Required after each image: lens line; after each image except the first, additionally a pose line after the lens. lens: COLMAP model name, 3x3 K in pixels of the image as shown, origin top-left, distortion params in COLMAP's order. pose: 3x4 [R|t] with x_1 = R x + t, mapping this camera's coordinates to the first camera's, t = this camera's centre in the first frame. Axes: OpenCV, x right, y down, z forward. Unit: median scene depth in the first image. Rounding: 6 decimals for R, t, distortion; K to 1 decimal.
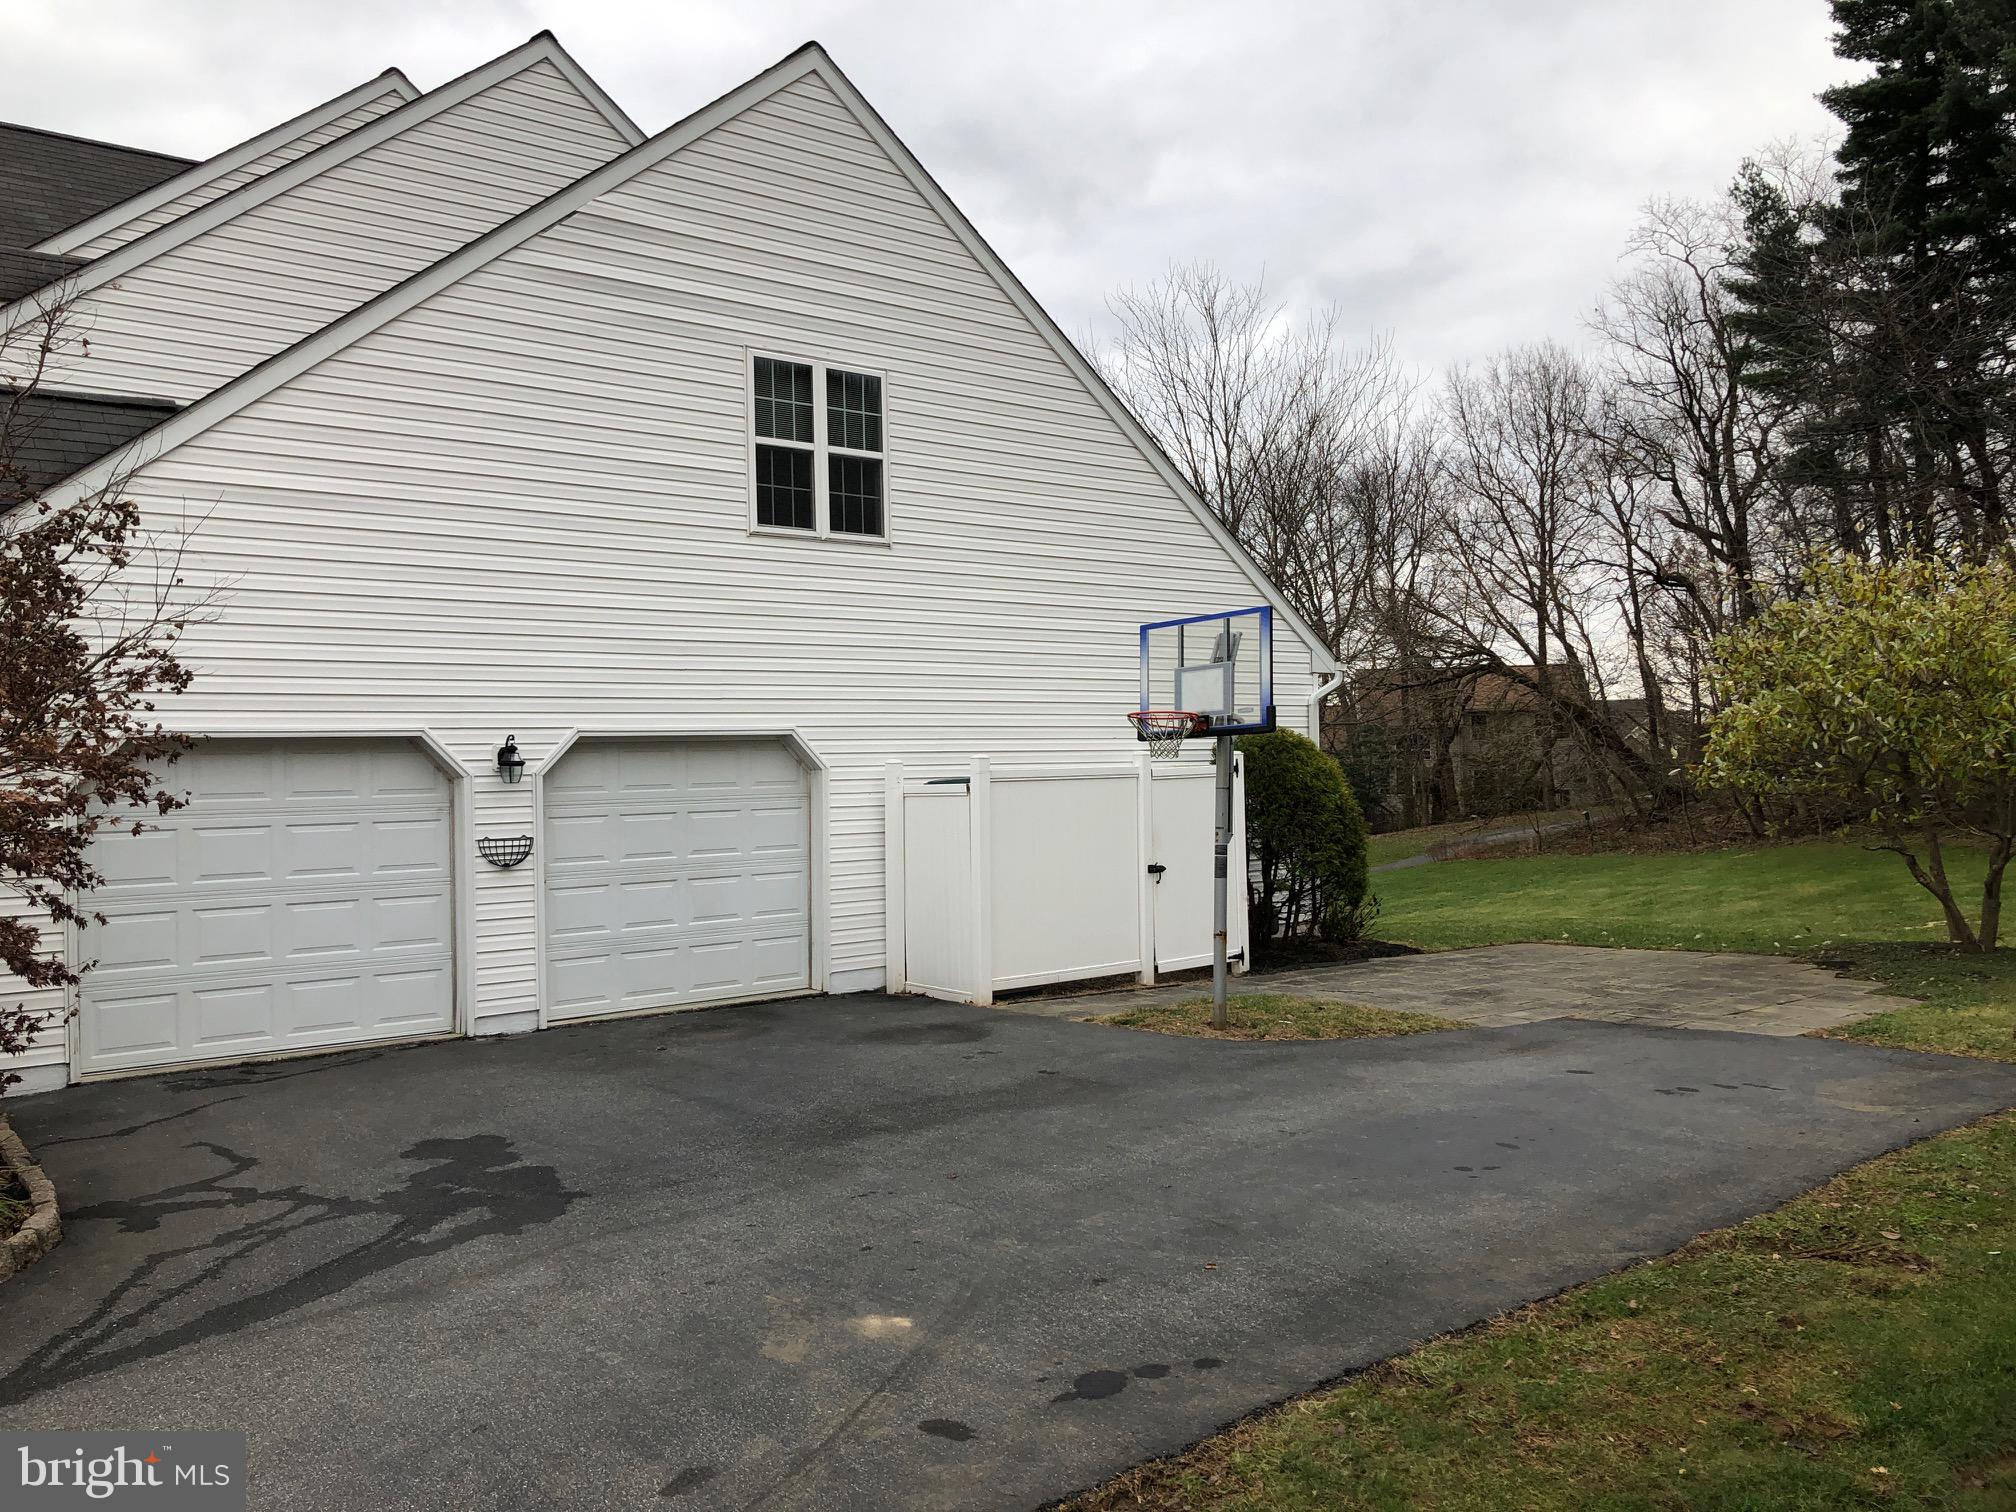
lens RADIAL K [[1654.0, 0, 983.2], [0, 1654.0, 705.6], [0, 0, 1]] dist [0.028223, -0.031159]
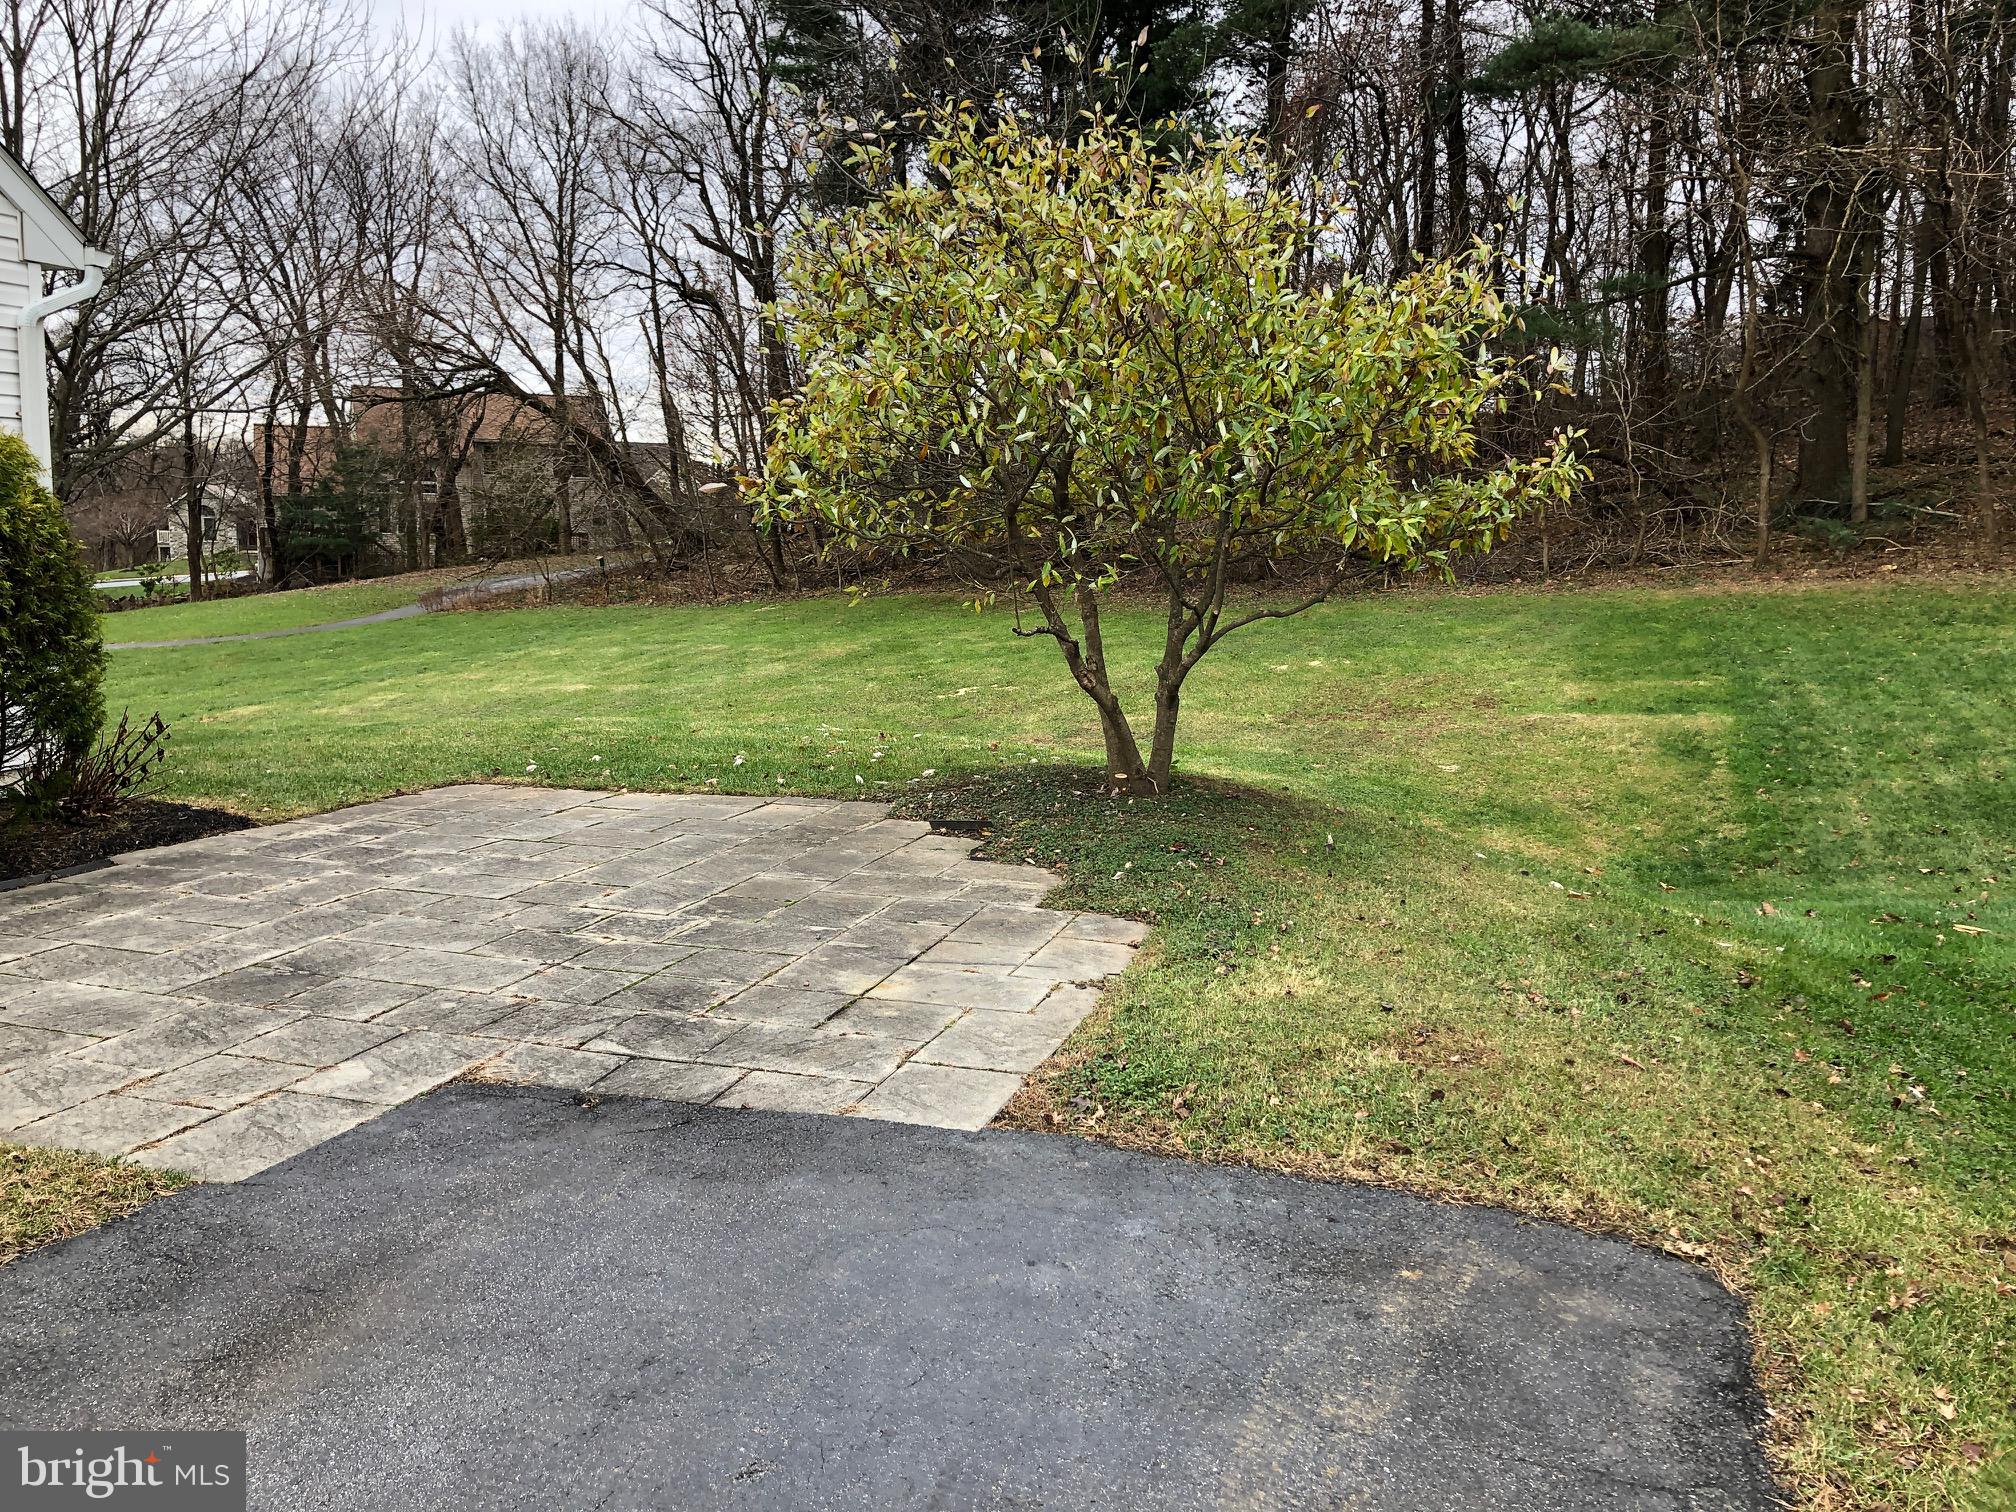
lens RADIAL K [[1654.0, 0, 1006.9], [0, 1654.0, 753.1], [0, 0, 1]] dist [0.028223, -0.031159]
pose [[0.835494, -0.044120, 0.547725, 0.045467], [-0.056518, 0.984585, 0.165522, 0.006994], [-0.546585, -0.169249, 0.820122, 0.113946]]
